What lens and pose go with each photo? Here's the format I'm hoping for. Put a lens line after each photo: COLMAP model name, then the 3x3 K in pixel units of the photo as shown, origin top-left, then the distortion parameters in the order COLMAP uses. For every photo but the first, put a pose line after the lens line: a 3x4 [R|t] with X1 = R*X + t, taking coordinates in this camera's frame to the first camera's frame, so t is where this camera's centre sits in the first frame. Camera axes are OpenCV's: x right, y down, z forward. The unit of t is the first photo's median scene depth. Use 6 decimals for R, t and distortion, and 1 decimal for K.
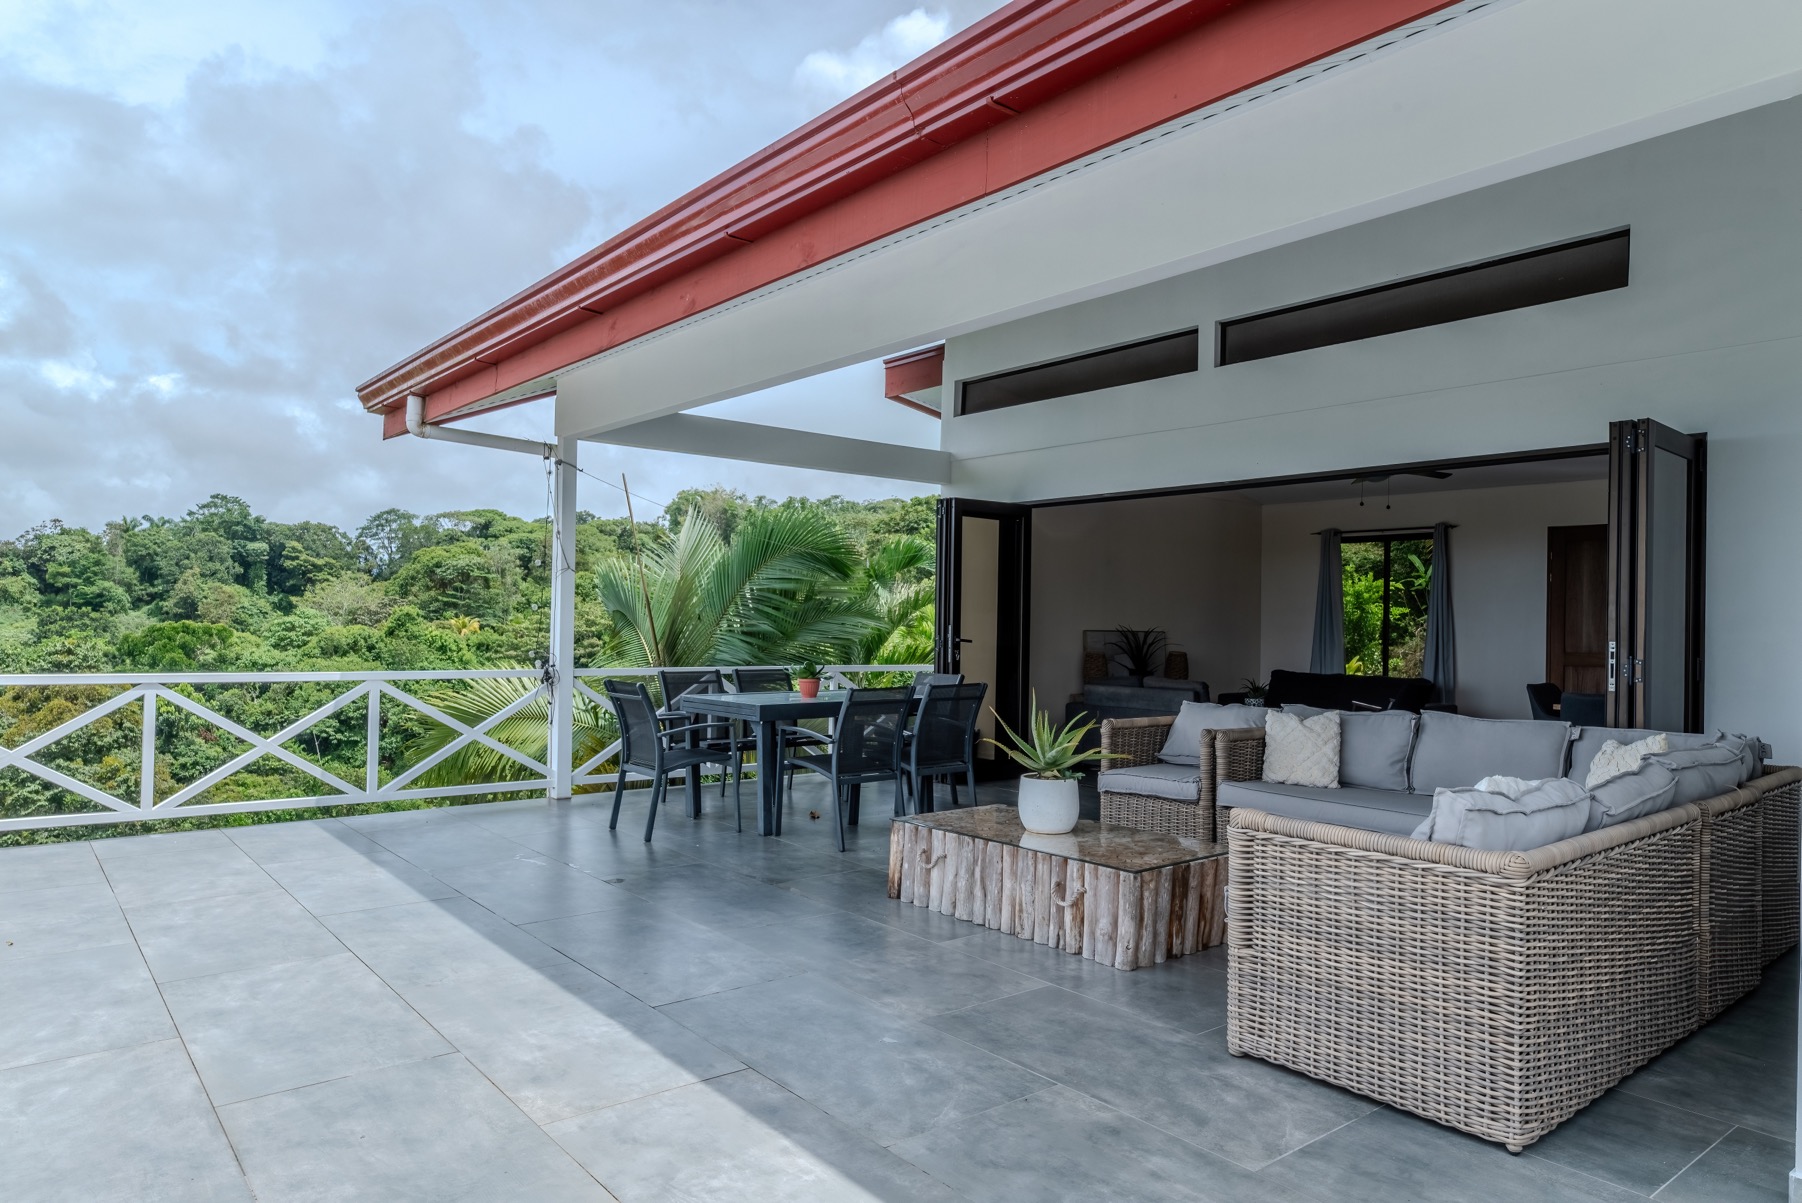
lens RADIAL K [[1125.3, 0, 908.9], [0, 1125.3, 645.2], [0, 0, 1]] dist [0.014269, 0.000083]
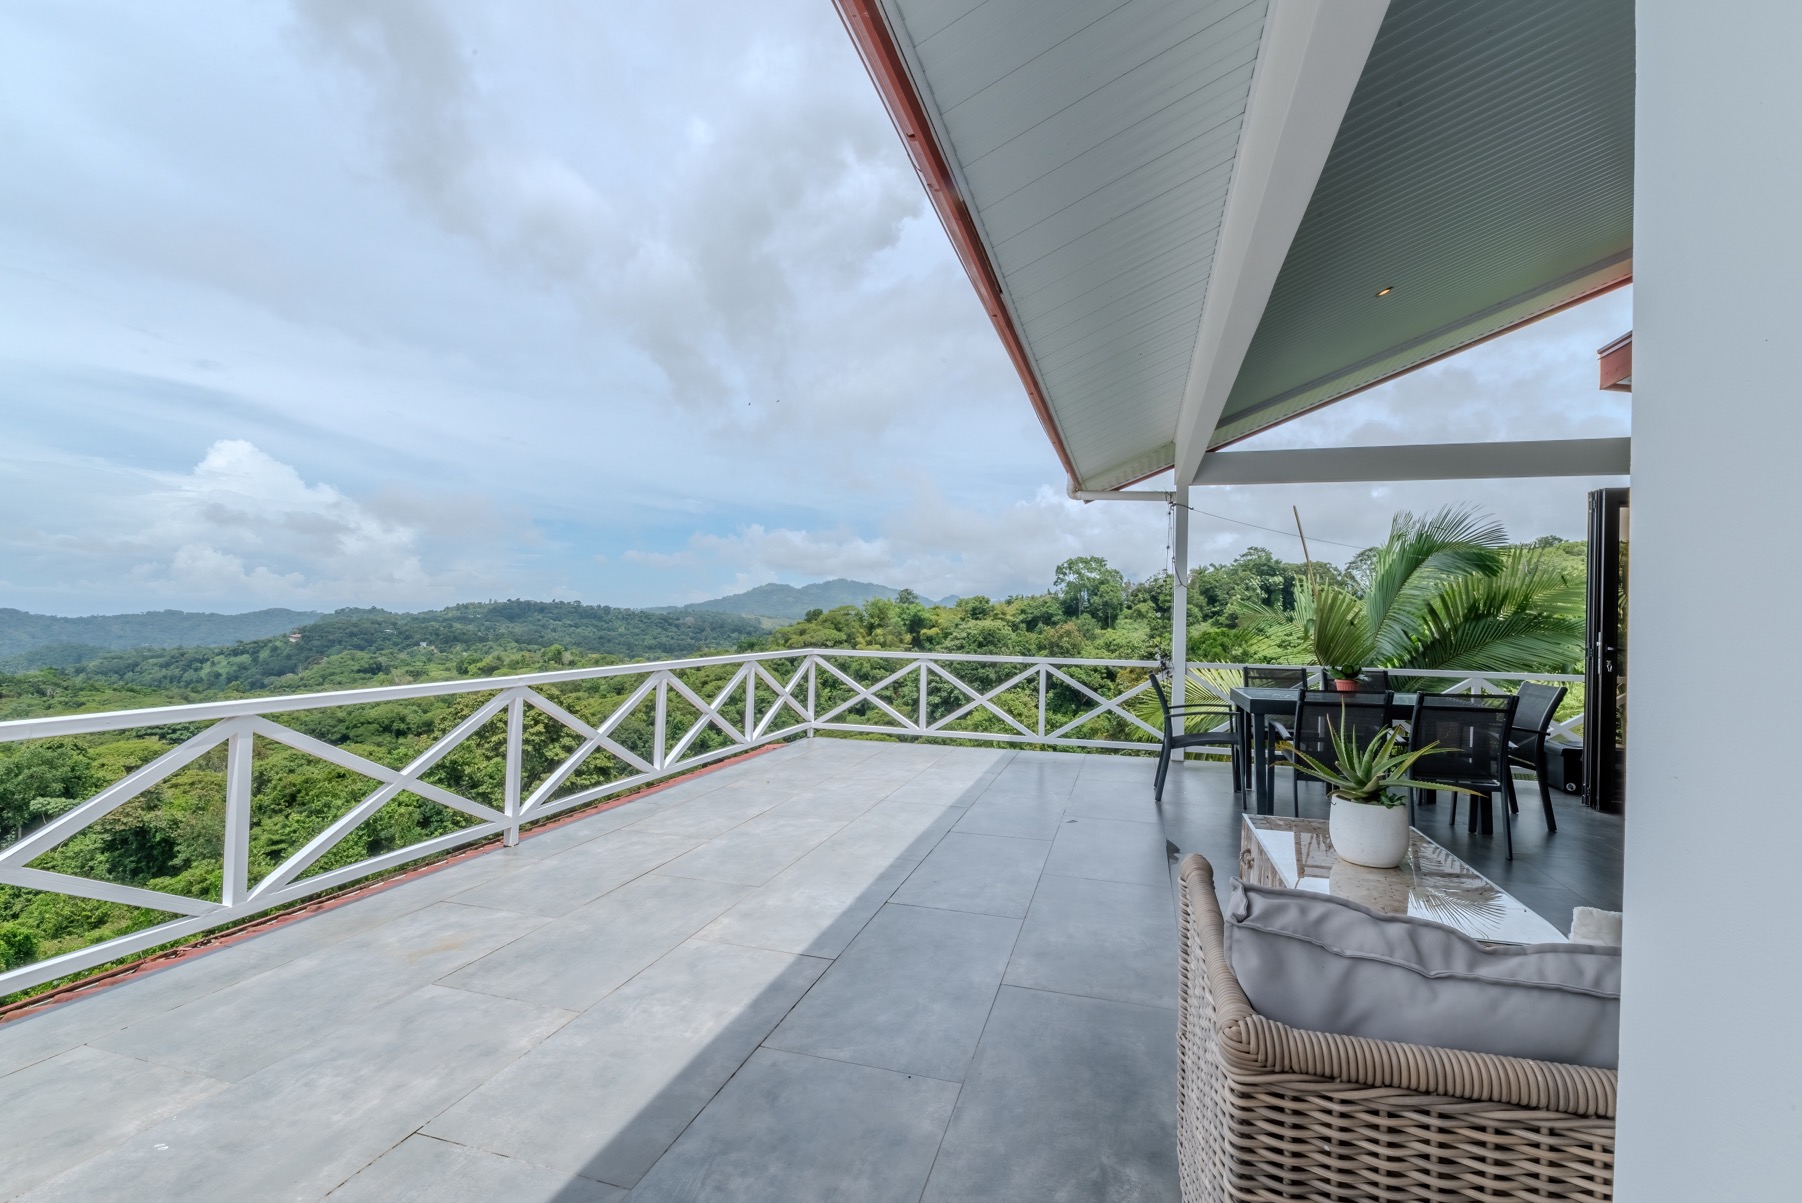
lens RADIAL K [[787.3, 0, 901.0], [0, 787.3, 601.5], [0, 0, 1]] dist [0.002729, 0.000215]
pose [[0.568491, -0.021174, -0.822417, 0.553621], [-0.025781, 0.998719, -0.043534, -0.000982], [0.822286, 0.045951, 0.567217, 0.443135]]
